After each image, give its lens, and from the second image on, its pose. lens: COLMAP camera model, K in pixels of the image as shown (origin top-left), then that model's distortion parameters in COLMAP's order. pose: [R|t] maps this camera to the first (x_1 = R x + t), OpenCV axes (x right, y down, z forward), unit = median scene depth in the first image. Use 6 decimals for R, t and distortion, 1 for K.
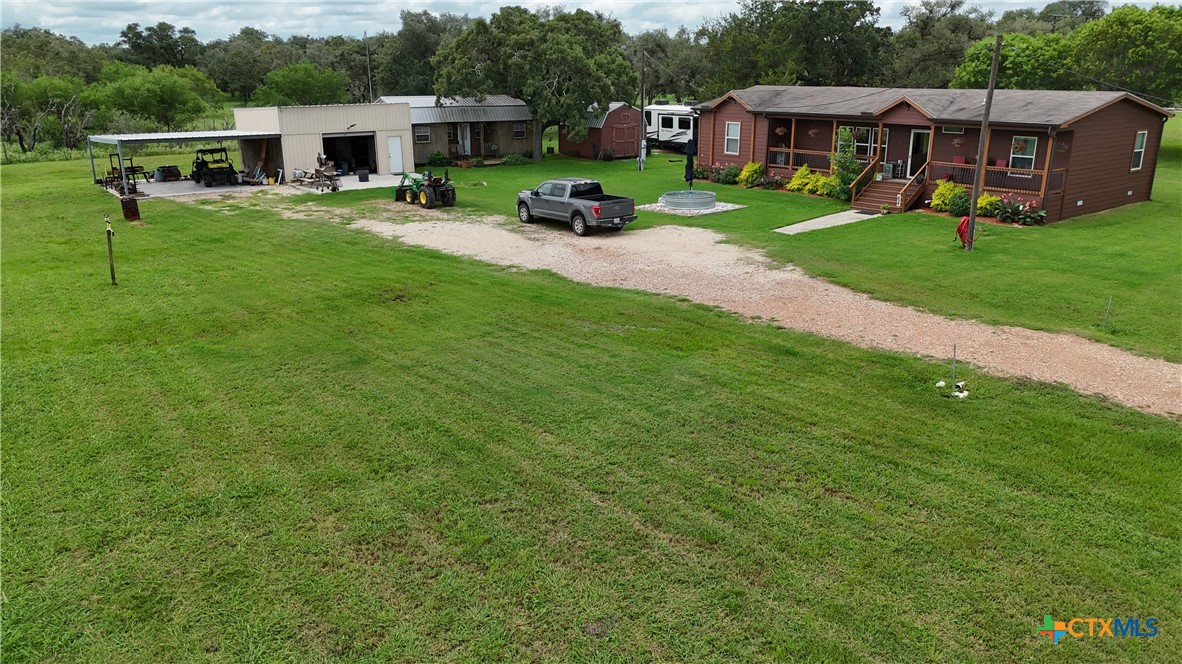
lens RADIAL K [[862.4, 0, 591.0], [0, 862.4, 332.0], [0, 0, 1]] dist [0.064029, -0.076499]
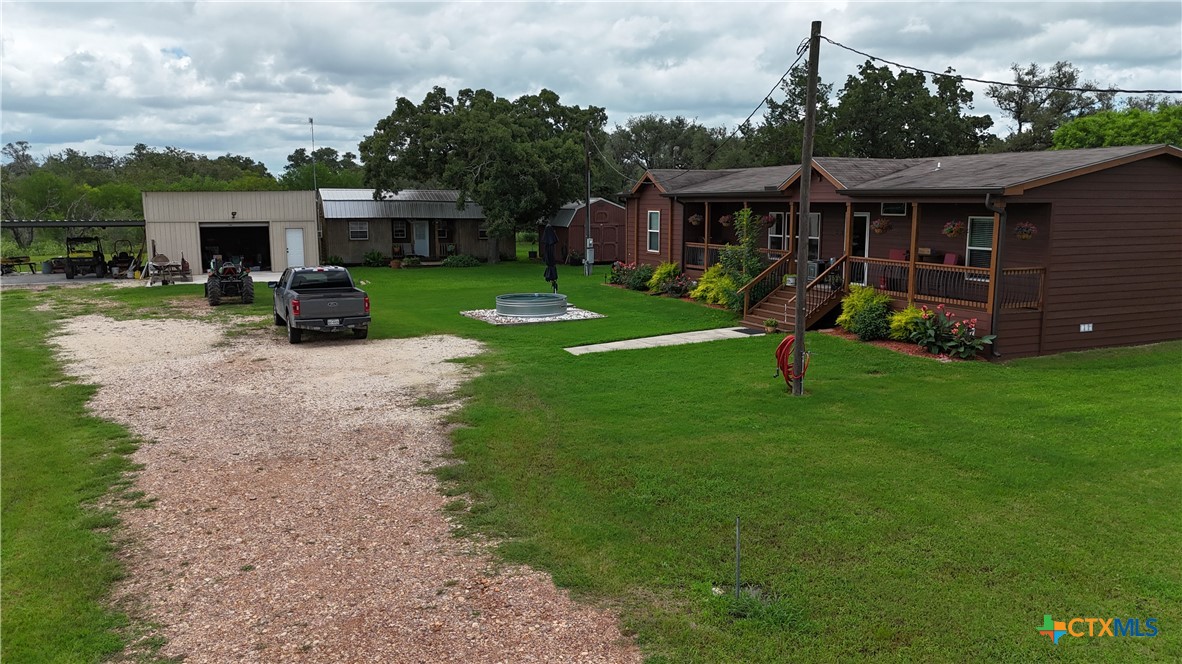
lens RADIAL K [[862.4, 0, 591.0], [0, 862.4, 332.0], [0, 0, 1]] dist [0.064029, -0.076499]
pose [[0.970568, 0.038415, -0.237743, 0.340872], [-0.072340, 0.988111, -0.135662, -0.036889], [0.229705, 0.148867, 0.961808, 0.325117]]
